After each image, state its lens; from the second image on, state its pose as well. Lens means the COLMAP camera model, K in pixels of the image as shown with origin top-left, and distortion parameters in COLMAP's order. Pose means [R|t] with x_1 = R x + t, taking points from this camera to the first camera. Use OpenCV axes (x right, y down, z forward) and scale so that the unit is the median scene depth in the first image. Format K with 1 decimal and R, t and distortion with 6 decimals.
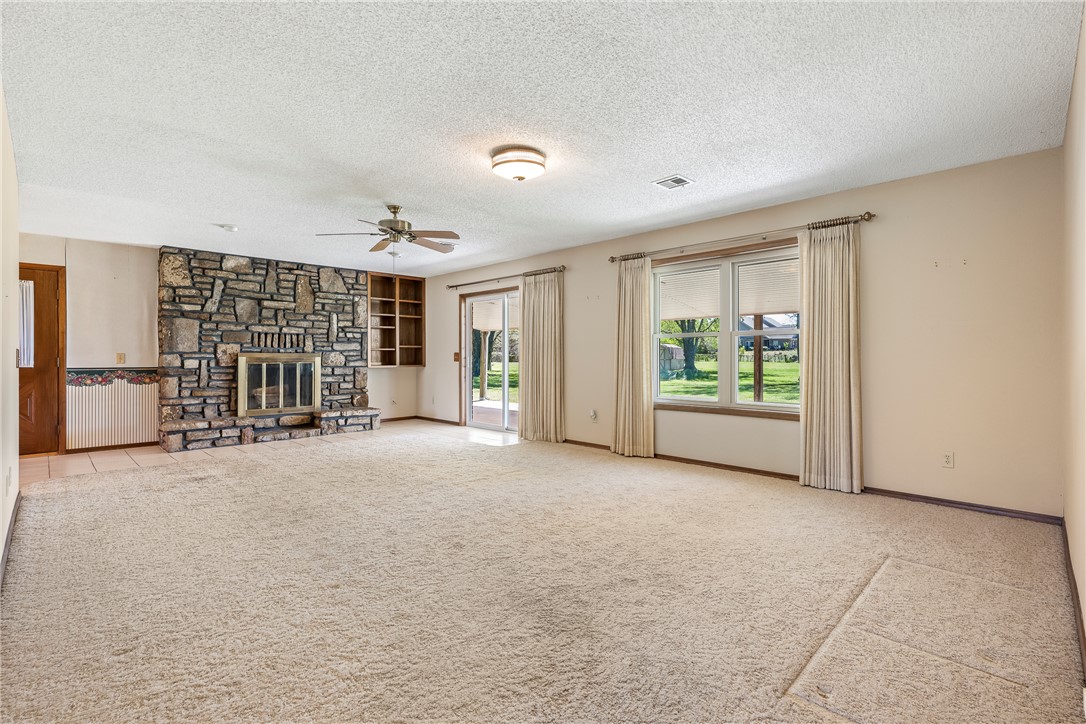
lens RADIAL K [[494.8, 0, 567.7], [0, 494.8, 358.2], [0, 0, 1]] dist [-0.003313, 0.000632]
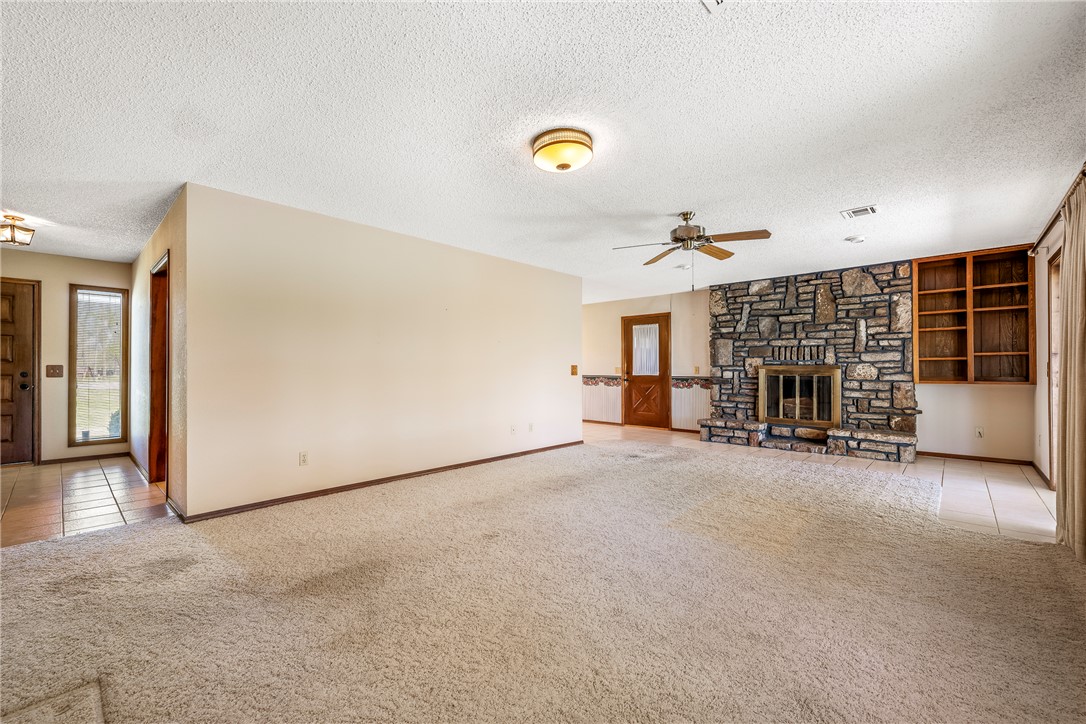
lens RADIAL K [[453.6, 0, 546.4], [0, 453.6, 365.5], [0, 0, 1]] dist [-0.001615, 0.000022]
pose [[0.010303, -0.007884, -0.999916, 0.351819], [-0.002261, 0.999966, -0.007908, -0.001762], [0.999944, 0.002342, 0.010285, 0.478735]]
